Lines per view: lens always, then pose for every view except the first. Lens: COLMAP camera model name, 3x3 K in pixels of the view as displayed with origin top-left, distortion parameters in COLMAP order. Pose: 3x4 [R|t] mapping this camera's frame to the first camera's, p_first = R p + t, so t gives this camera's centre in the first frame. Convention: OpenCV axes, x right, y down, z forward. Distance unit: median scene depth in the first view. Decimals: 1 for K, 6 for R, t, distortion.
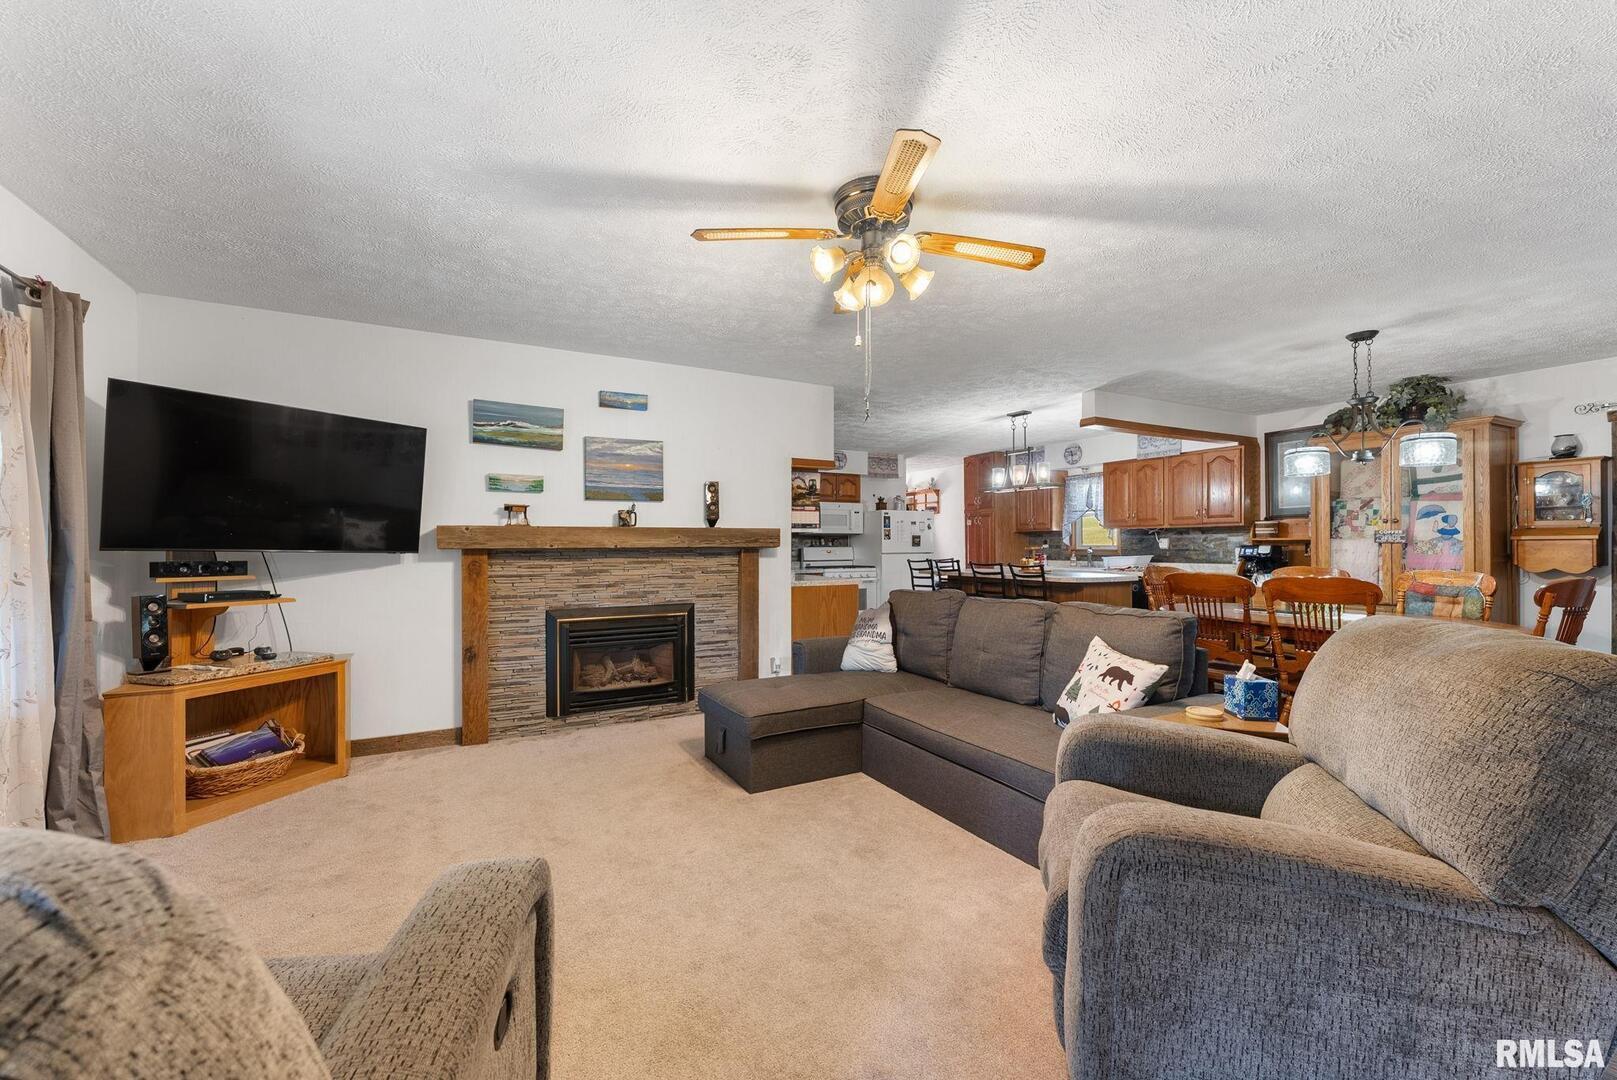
lens RADIAL K [[647.6, 0, 808.9], [0, 647.6, 540.2], [0, 0, 1]] dist [0.002147, -0.000004]
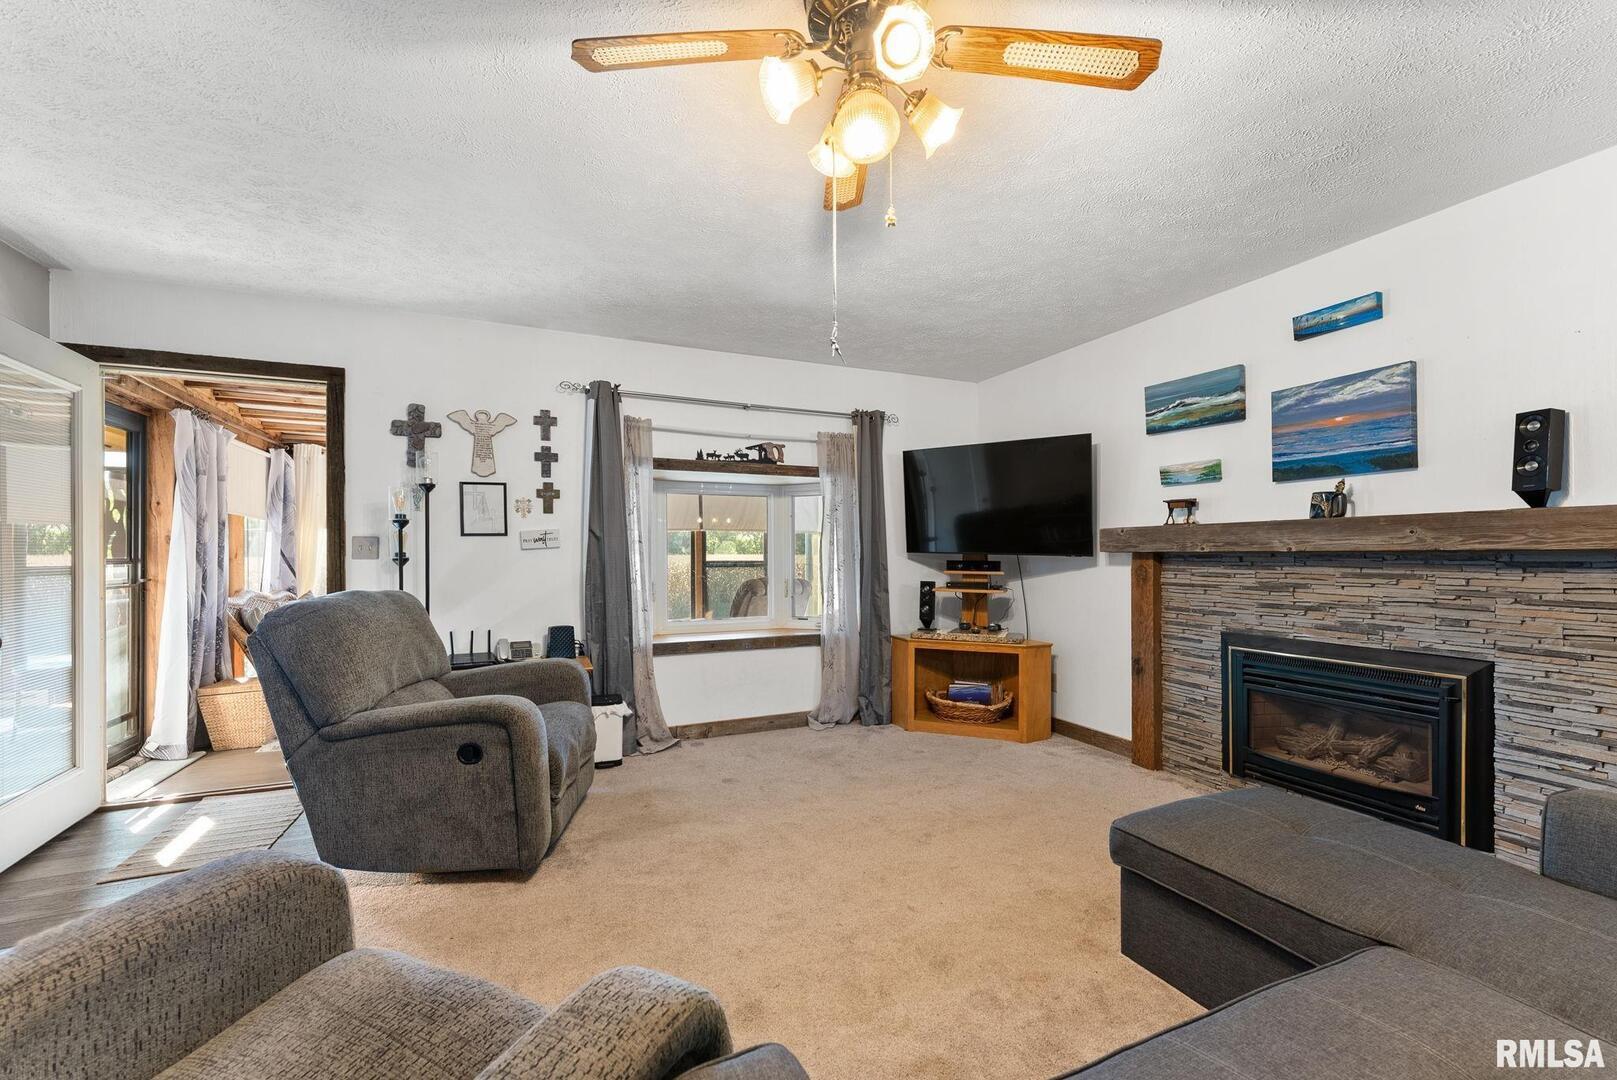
lens RADIAL K [[647.6, 0, 797.2], [0, 647.6, 554.6], [0, 0, 1]] dist [0.002147, -0.000004]
pose [[-0.084111, 0.006599, -0.996435, 0.420859], [0.013076, 0.999899, 0.005518, 0.005094], [0.996371, -0.012565, -0.084189, 0.576244]]
